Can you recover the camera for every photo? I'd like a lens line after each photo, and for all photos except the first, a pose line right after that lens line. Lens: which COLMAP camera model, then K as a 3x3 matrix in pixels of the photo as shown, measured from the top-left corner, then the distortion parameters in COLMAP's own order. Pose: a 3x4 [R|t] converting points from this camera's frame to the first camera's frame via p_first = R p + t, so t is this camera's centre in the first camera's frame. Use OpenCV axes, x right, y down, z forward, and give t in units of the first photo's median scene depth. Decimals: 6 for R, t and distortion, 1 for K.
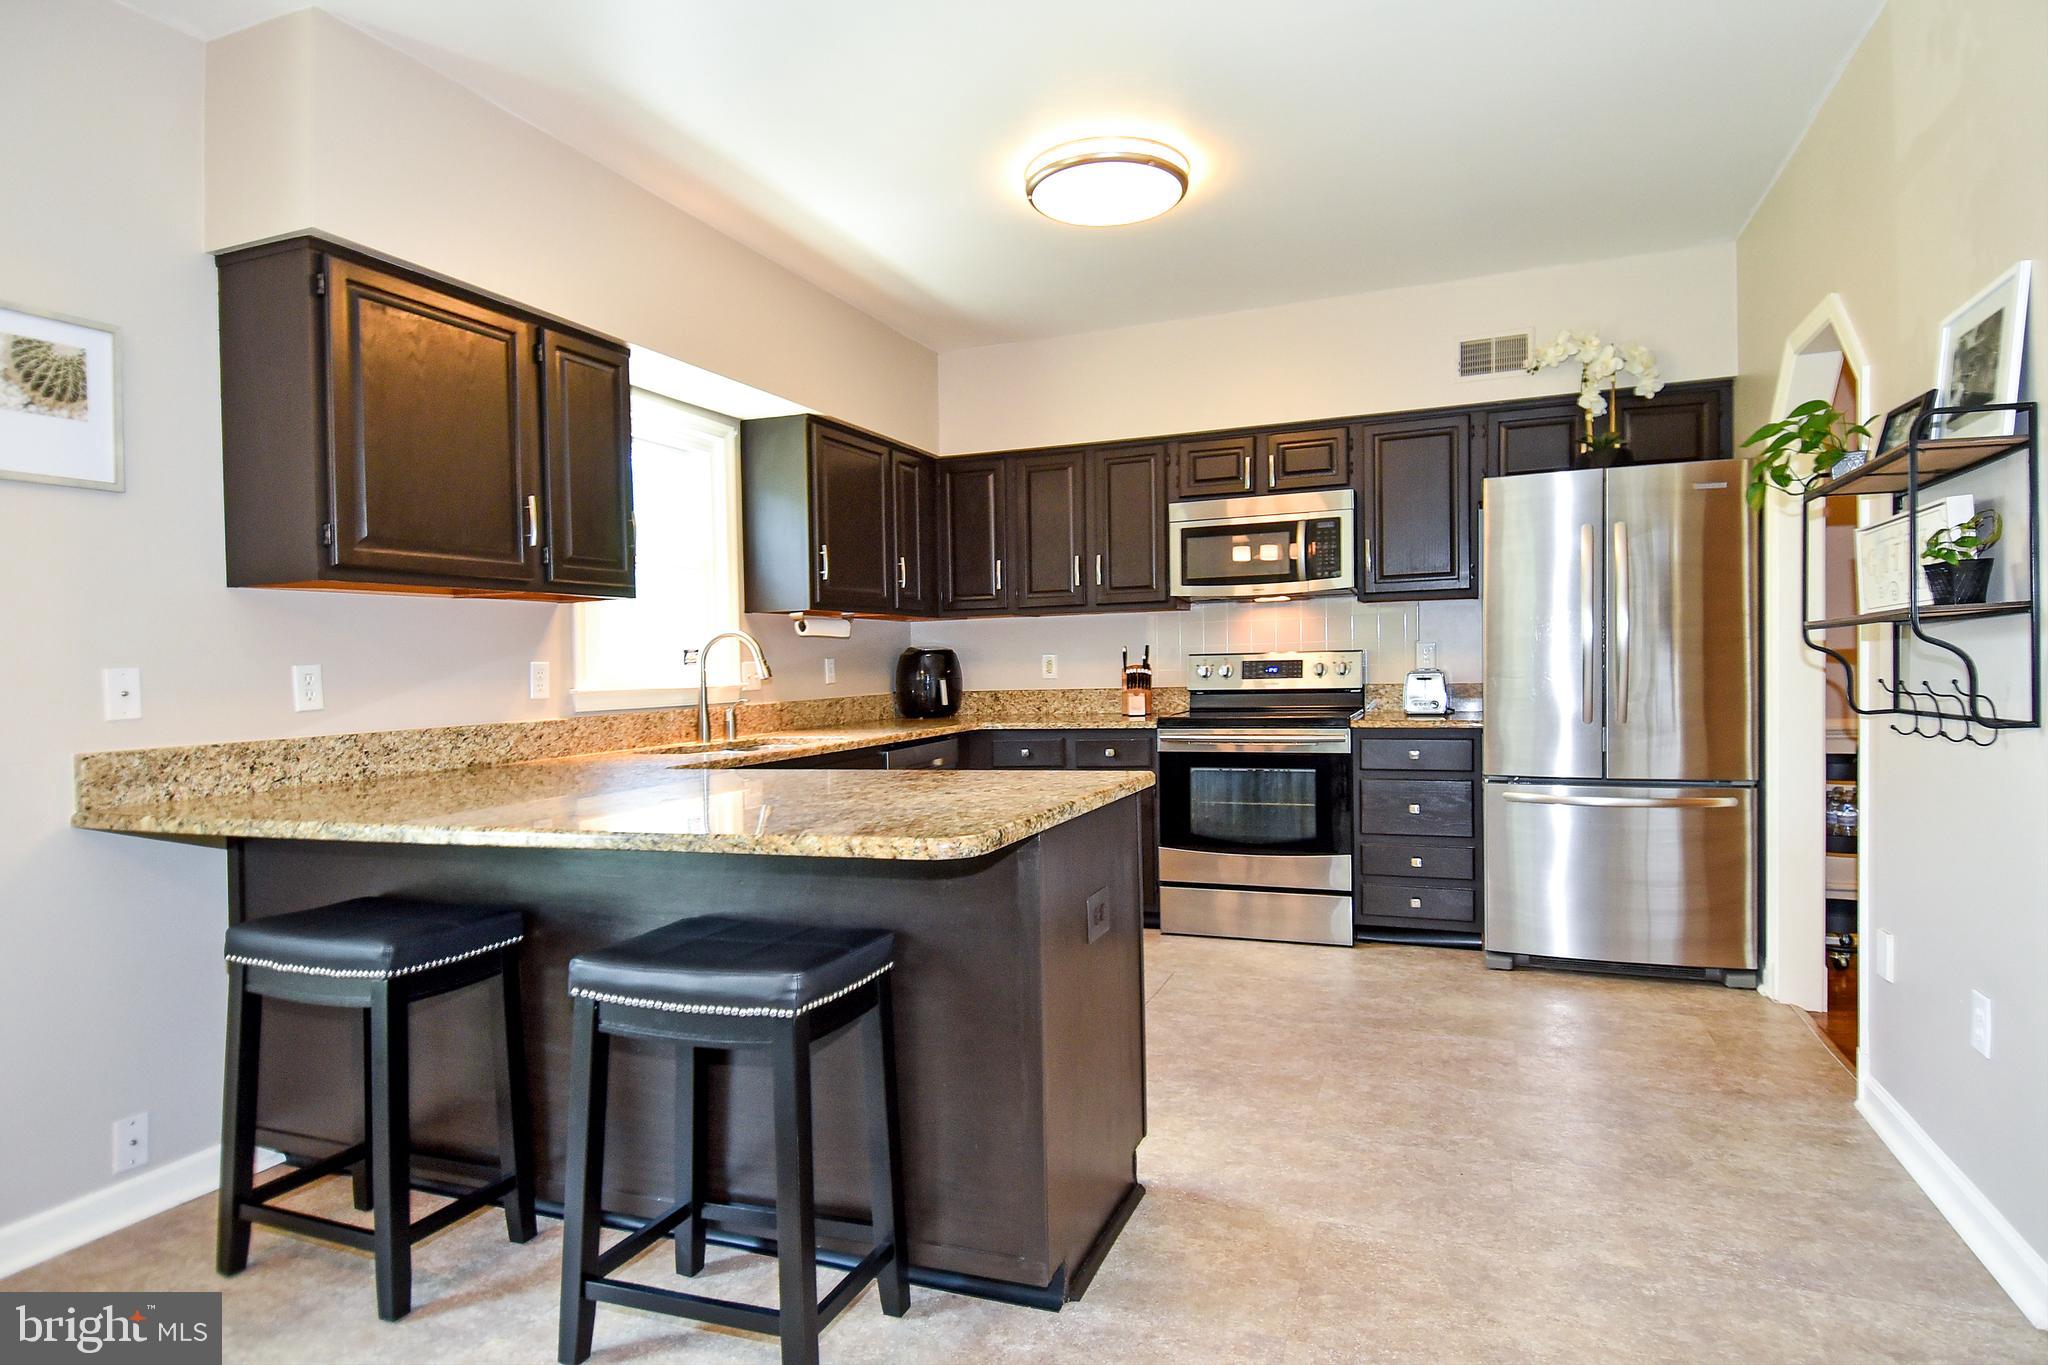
lens RADIAL K [[1104.5, 0, 1056.2], [0, 1104.5, 618.5], [0, 0, 1]] dist [0.025826, -0.037282]
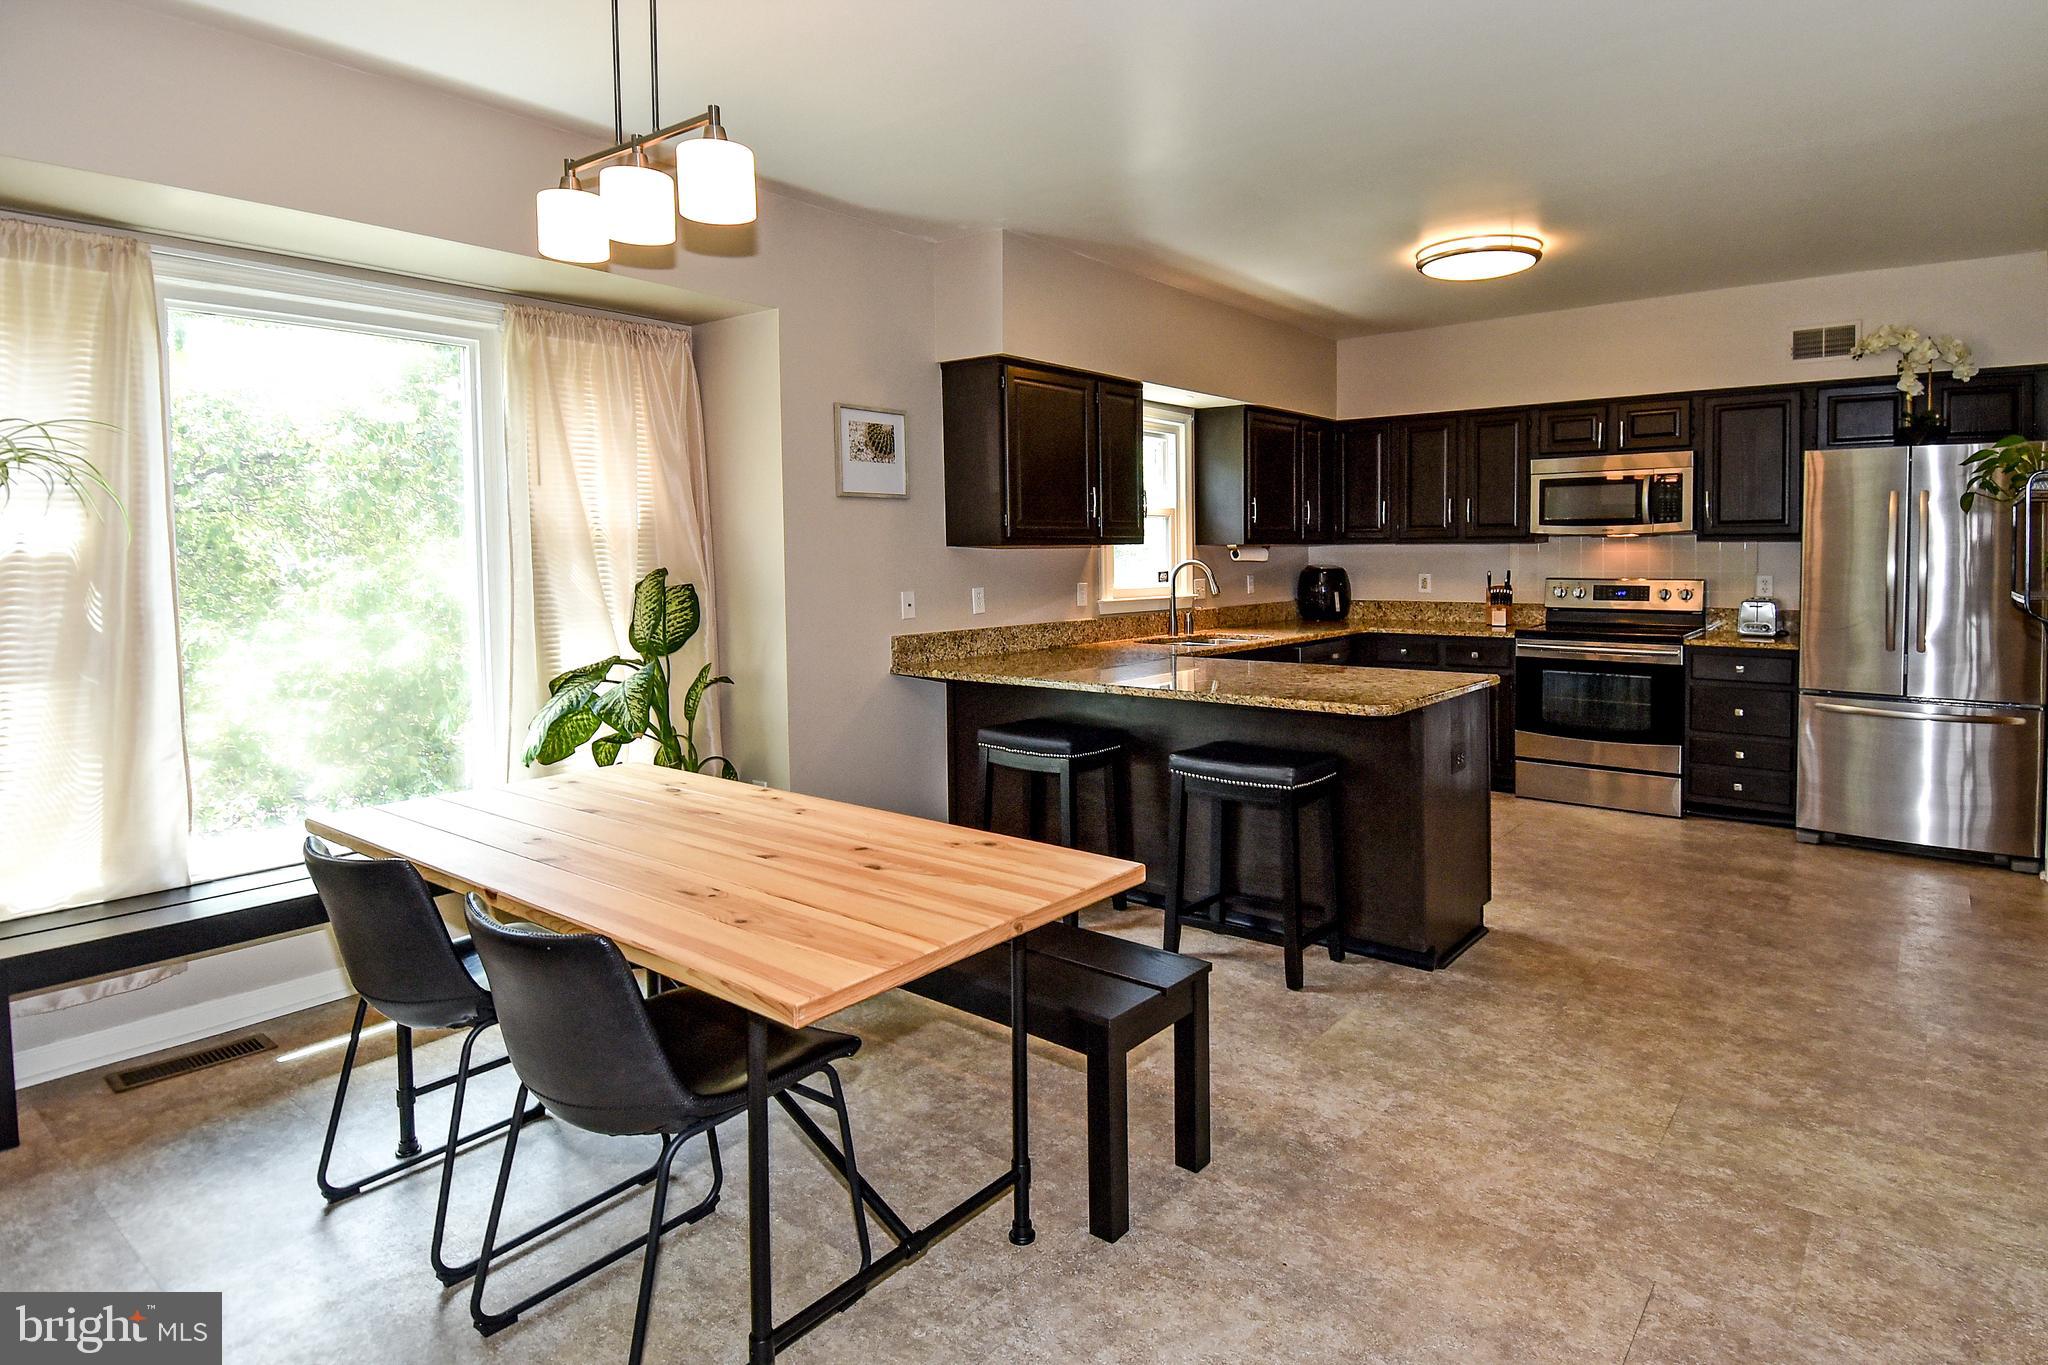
lens RADIAL K [[1104.5, 0, 1020.5], [0, 1104.5, 558.9], [0, 0, 1]] dist [0.025826, -0.037282]
pose [[0.939602, 0.016309, -0.341879, -0.011310], [0.002127, 0.998567, 0.053482, -0.073743], [0.342262, -0.050979, 0.938221, -0.468410]]
